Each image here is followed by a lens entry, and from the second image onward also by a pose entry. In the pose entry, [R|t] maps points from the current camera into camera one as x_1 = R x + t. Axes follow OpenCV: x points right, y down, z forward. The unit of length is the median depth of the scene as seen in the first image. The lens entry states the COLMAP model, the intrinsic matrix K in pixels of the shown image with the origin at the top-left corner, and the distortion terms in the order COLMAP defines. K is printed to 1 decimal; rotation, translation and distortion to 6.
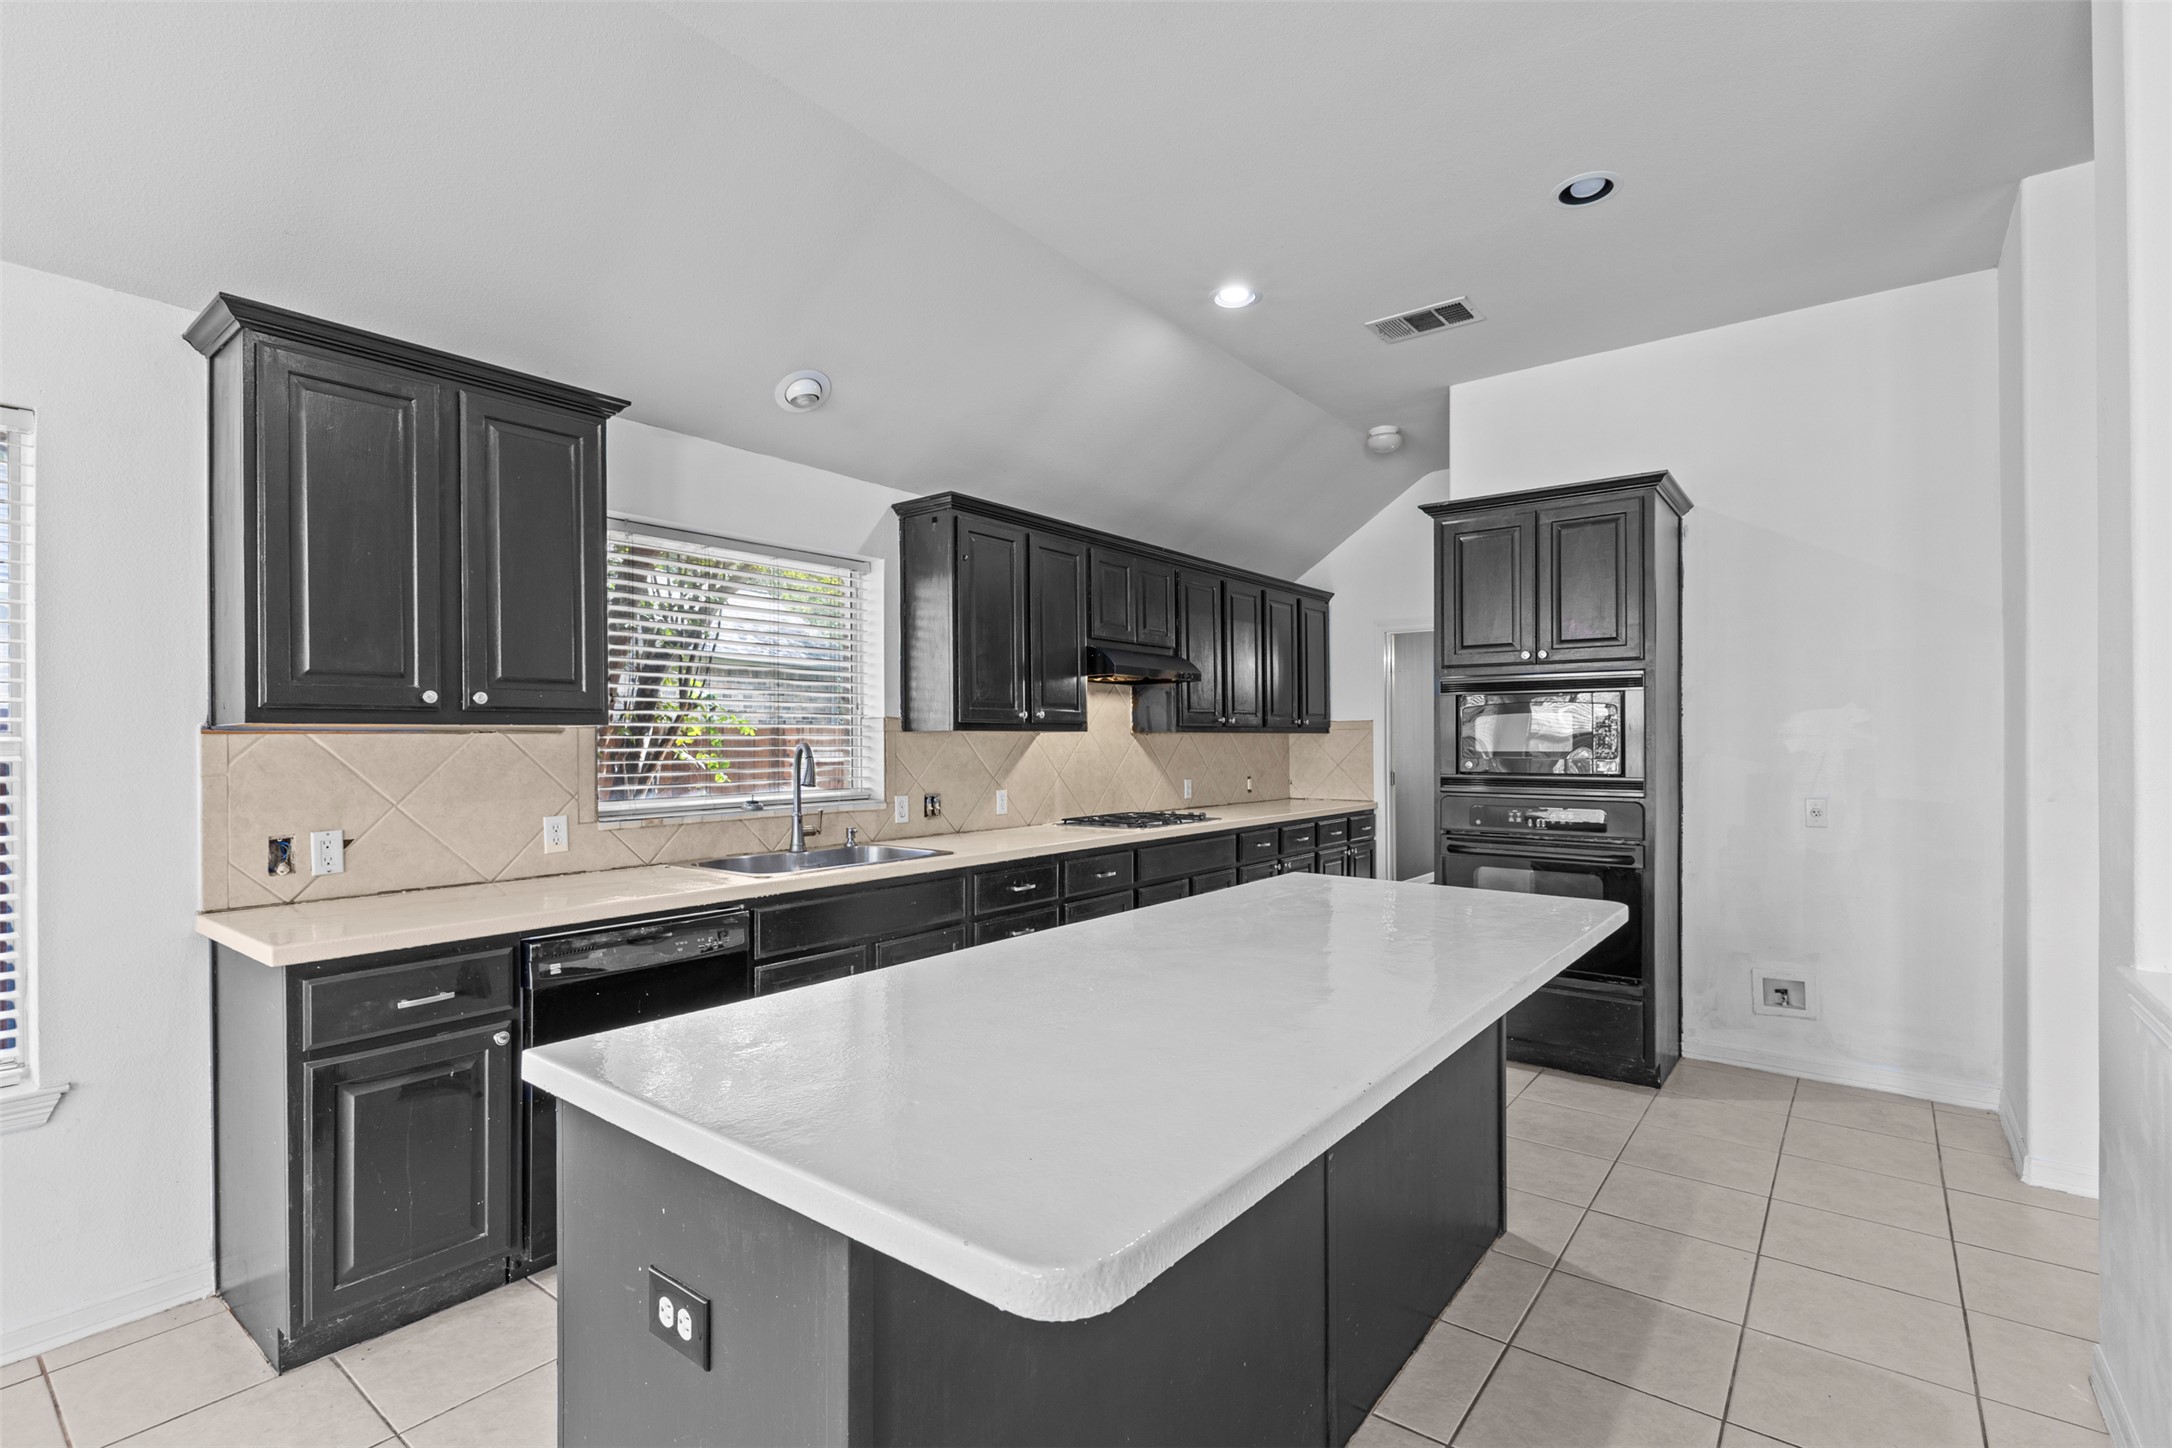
lens RADIAL K [[1007.7, 0, 1085.0], [0, 1007.7, 732.5], [0, 0, 1]] dist [0.001128, 0.000174]
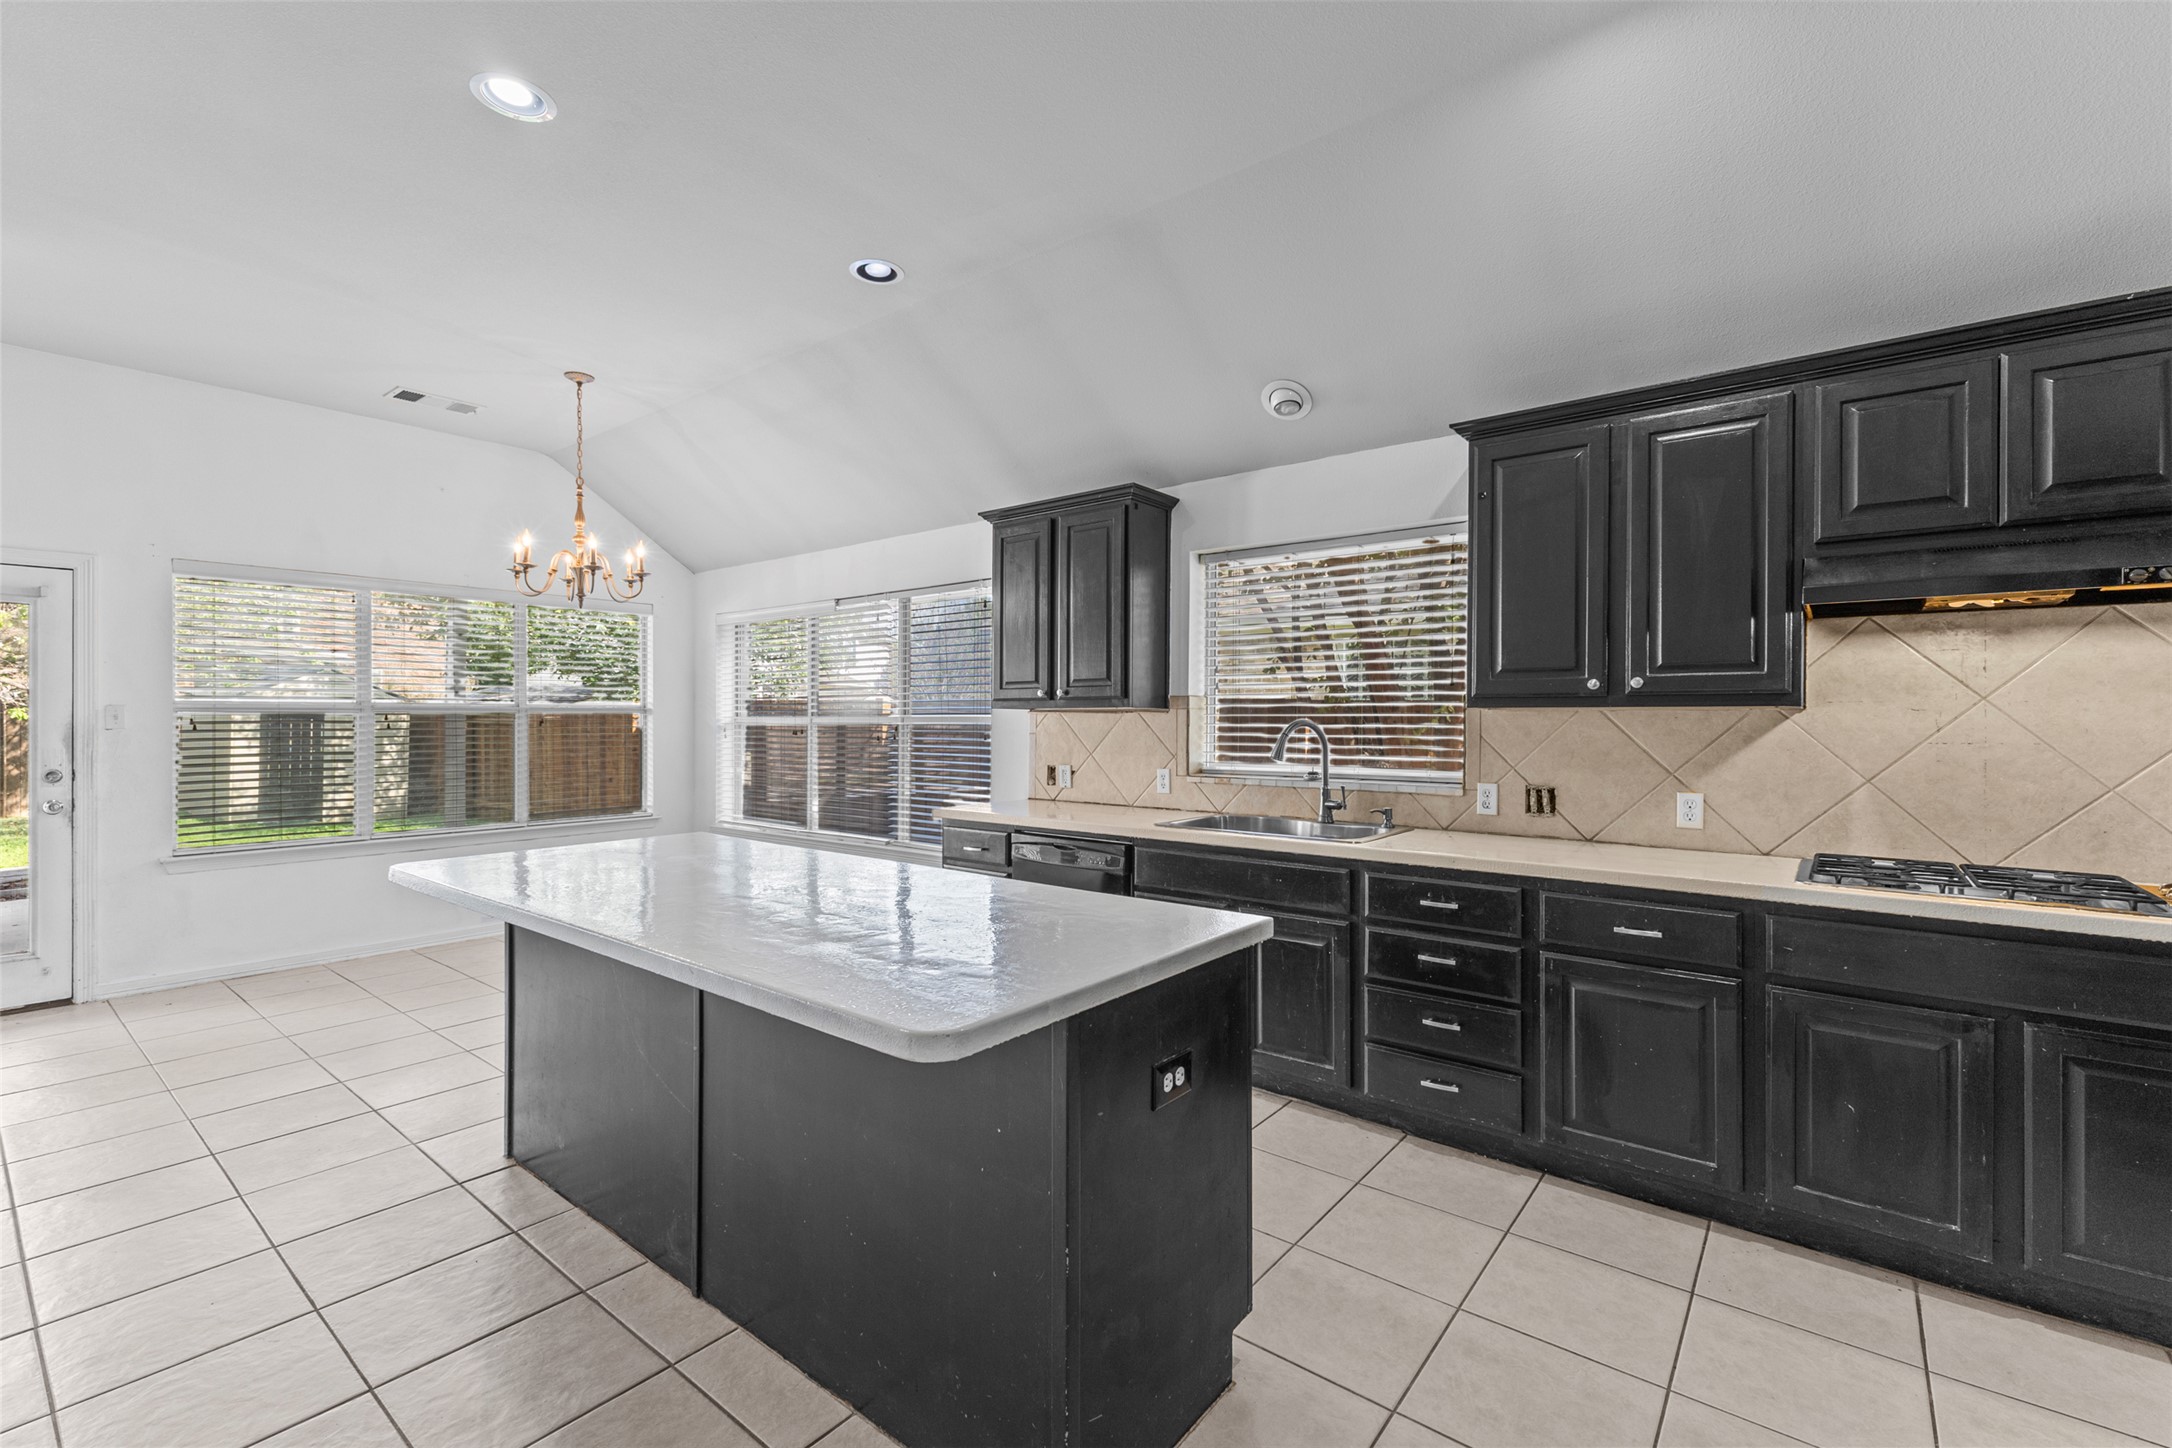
lens RADIAL K [[932.9, 0, 1089.0], [0, 932.9, 719.8], [0, 0, 1]] dist [0.009530, -0.001502]
pose [[-0.019614, -0.000439, -0.999808, 0.606921], [0.001157, 0.999999, -0.000461, 0.007972], [0.999807, -0.001165, -0.019614, 0.650603]]
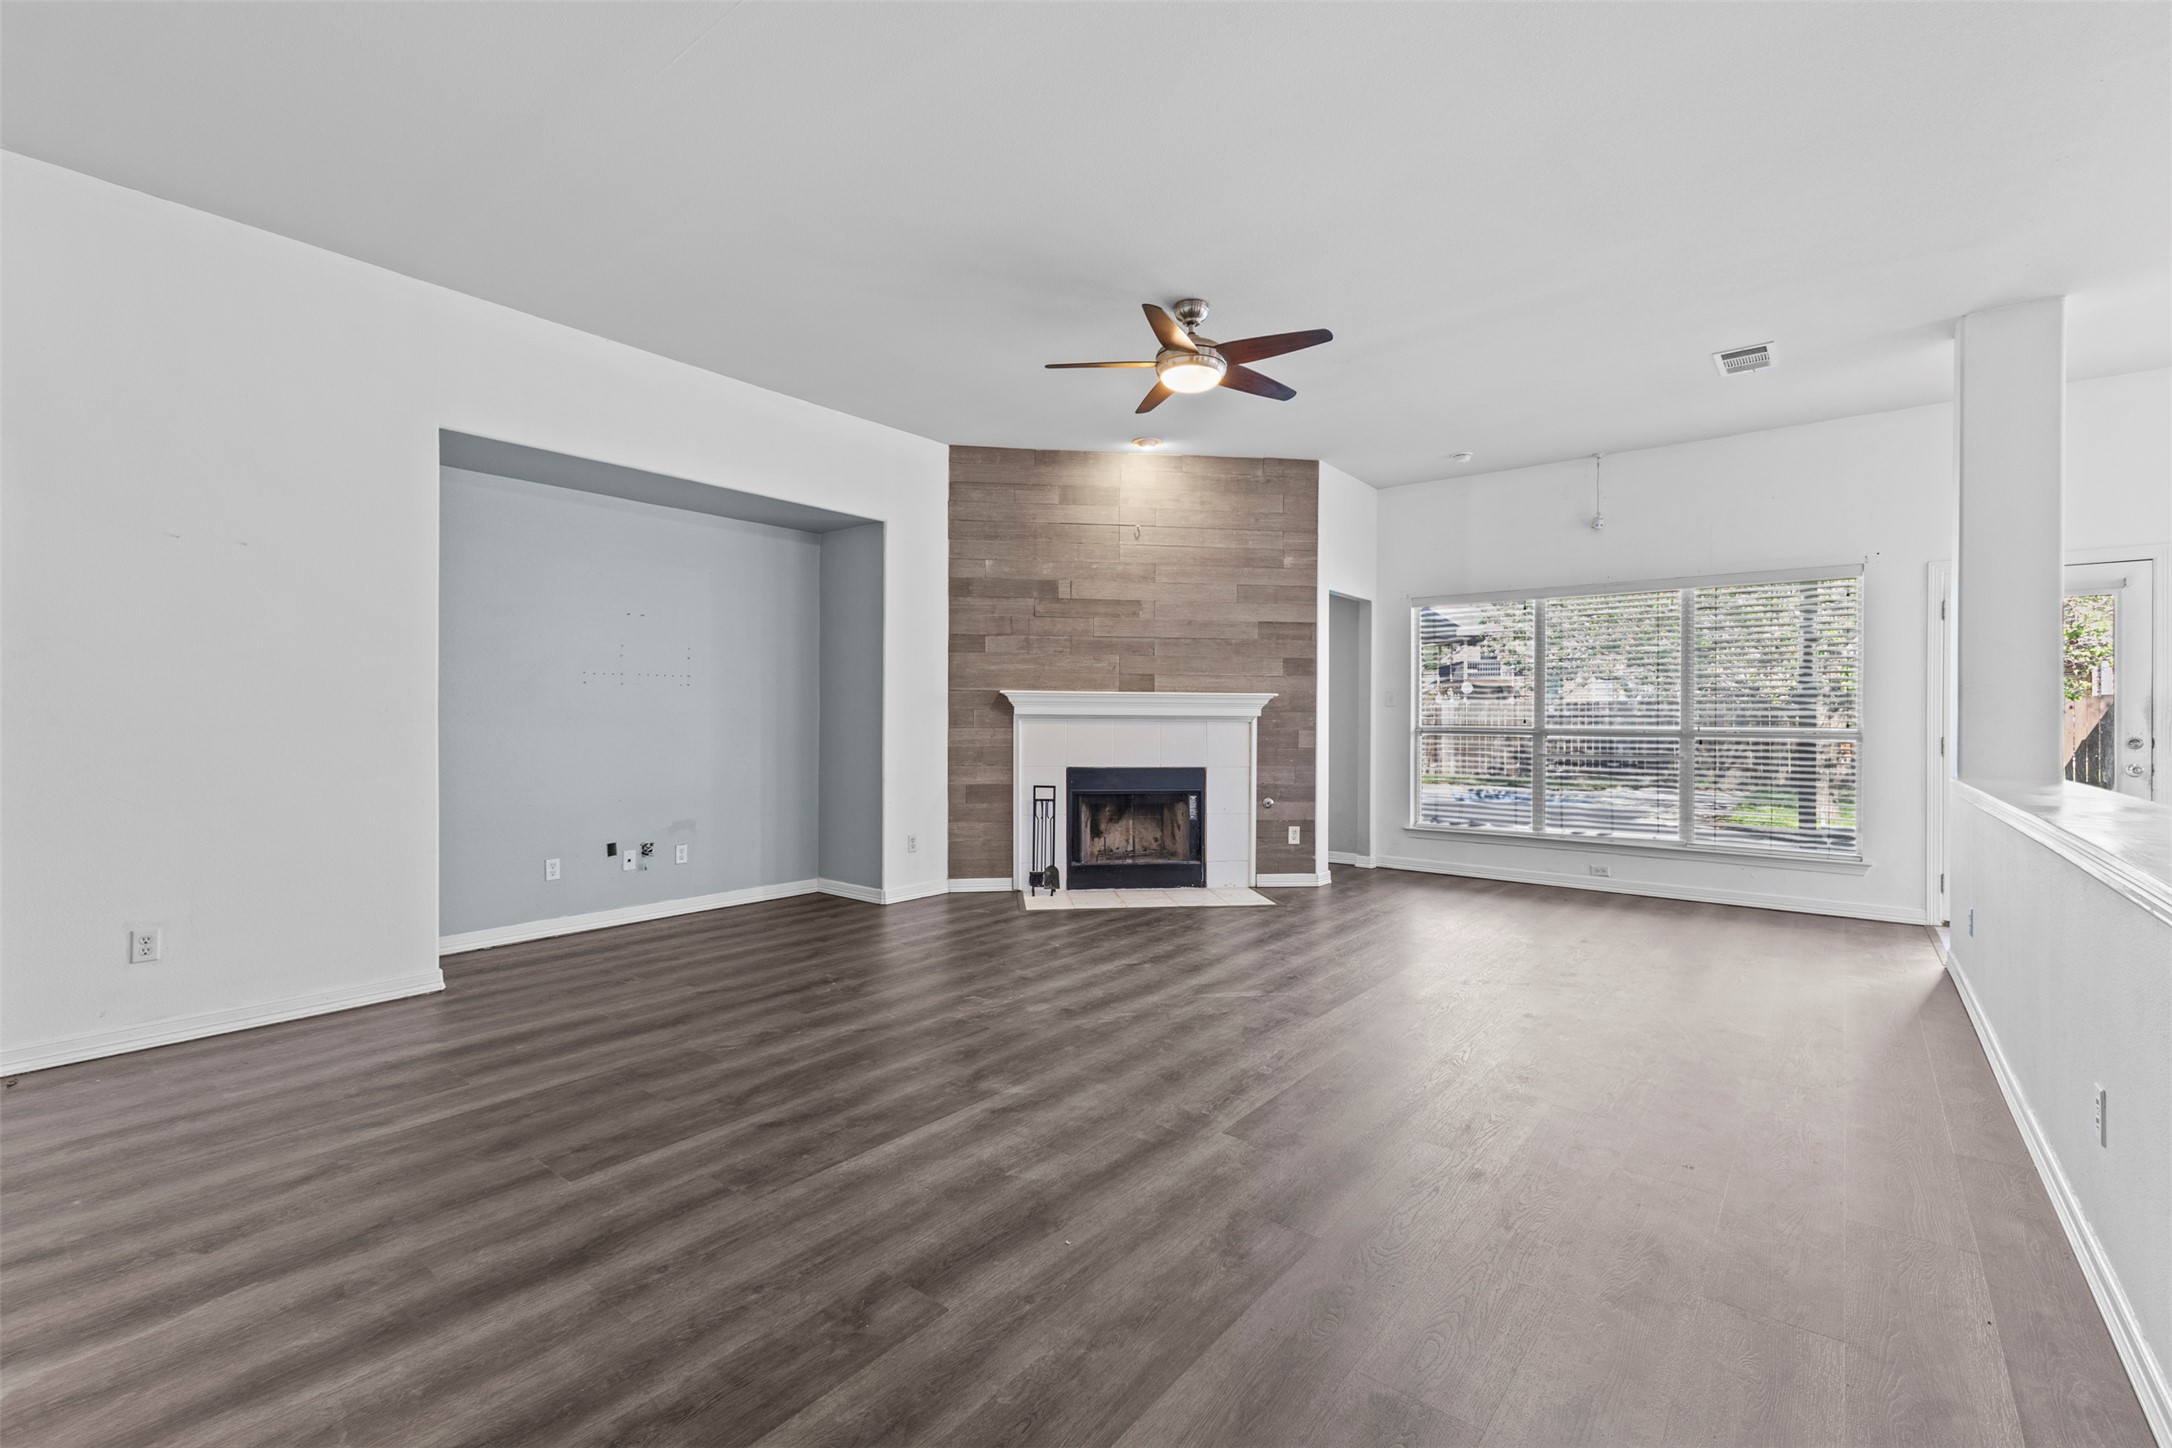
lens RADIAL K [[932.9, 0, 1081.0], [0, 932.9, 710.4], [0, 0, 1]] dist [0.009530, -0.001502]
pose [[-0.999782, -0.006445, 0.019837, 0.879626], [-0.006640, 0.999930, -0.009789, 0.046430], [-0.019773, -0.009918, -0.999755, 0.692081]]
